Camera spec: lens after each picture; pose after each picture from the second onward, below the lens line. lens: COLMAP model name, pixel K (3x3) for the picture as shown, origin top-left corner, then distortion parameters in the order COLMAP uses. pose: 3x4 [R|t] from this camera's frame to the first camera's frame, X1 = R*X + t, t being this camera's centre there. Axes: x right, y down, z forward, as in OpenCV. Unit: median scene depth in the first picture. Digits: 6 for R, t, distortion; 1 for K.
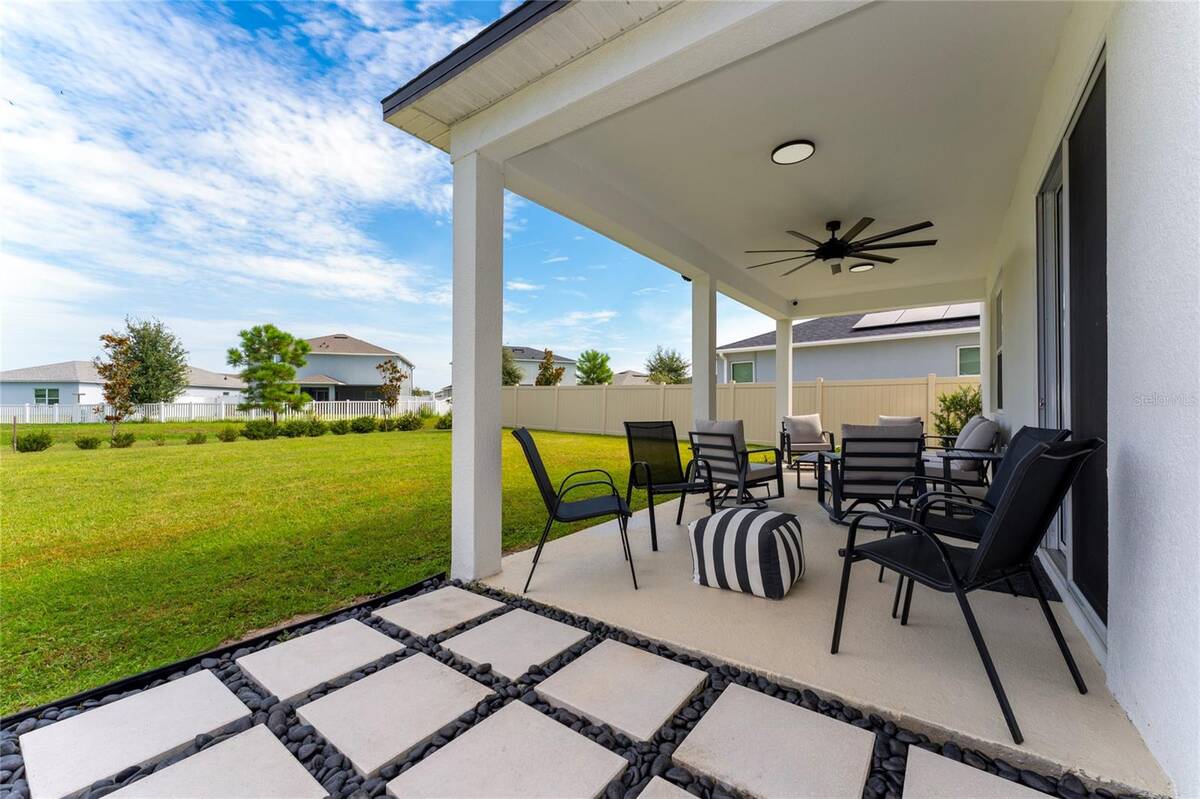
lens RADIAL K [[477.7, 0, 600.0], [0, 477.7, 399.5], [0, 0, 1]] dist [-0.003616, -0.000312]
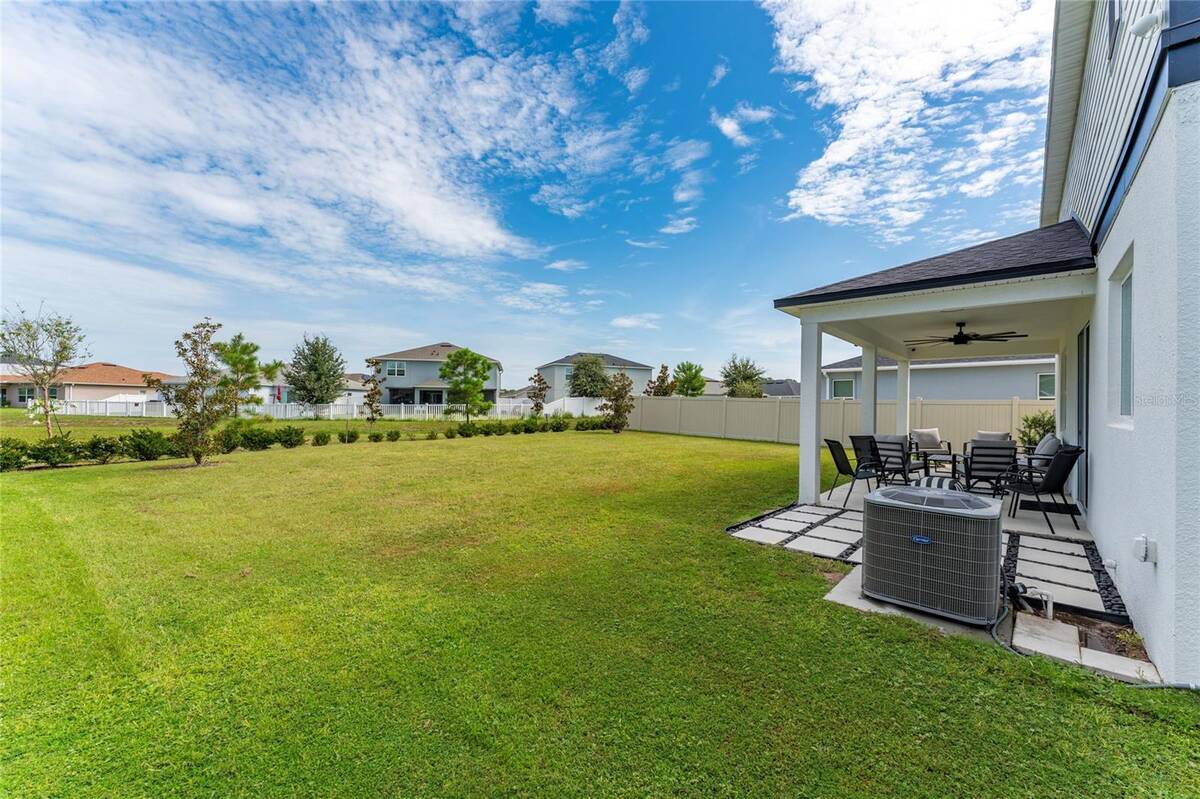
lens RADIAL K [[477.7, 0, 600.0], [0, 477.7, 399.5], [0, 0, 1]] dist [-0.003616, -0.000312]
pose [[0.994927, 0.012383, -0.099836, -0.722986], [-0.012410, 0.999923, 0.000358, -0.083139], [0.099832, 0.000883, 0.995004, -0.968139]]
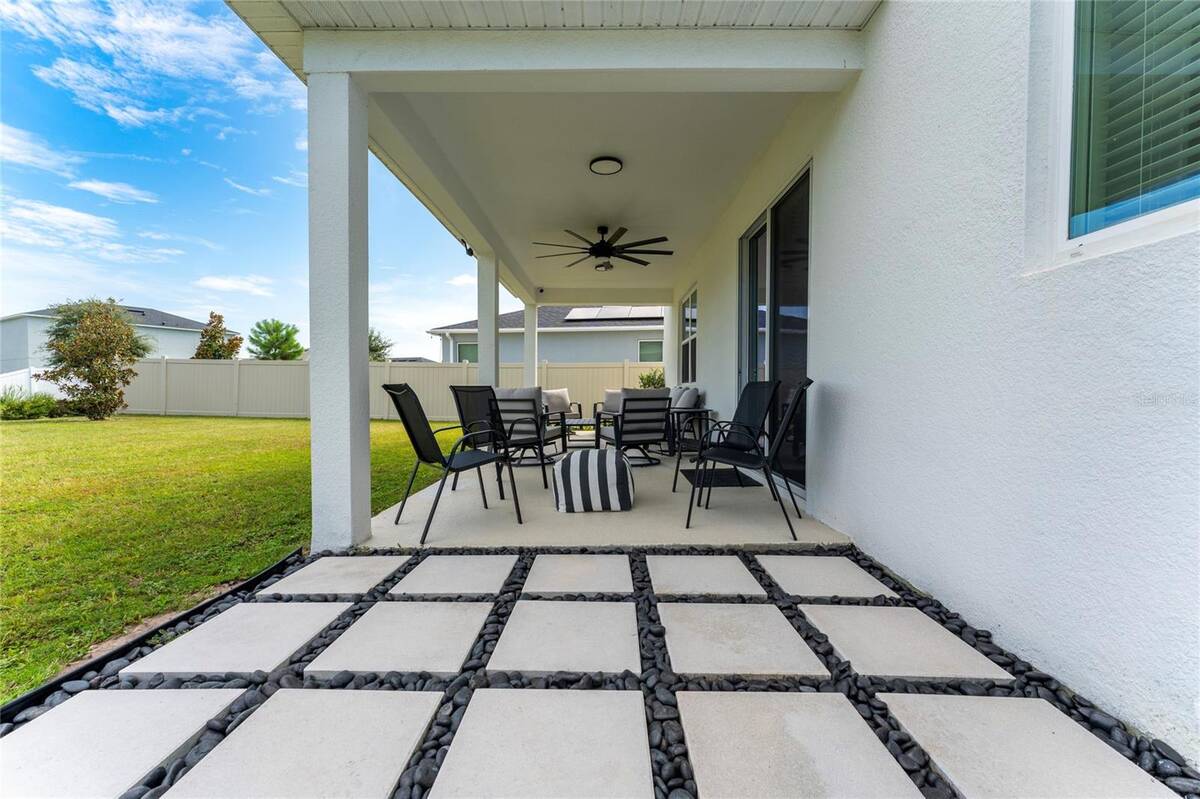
lens RADIAL K [[478.6, 0, 602.5], [0, 478.6, 404.9], [0, 0, 1]] dist [-0.000509, -0.000026]
pose [[0.811092, -0.017415, 0.584659, -0.269440], [-0.007371, 0.999173, 0.039987, 0.042195], [-0.584872, -0.036742, 0.810293, -0.017776]]
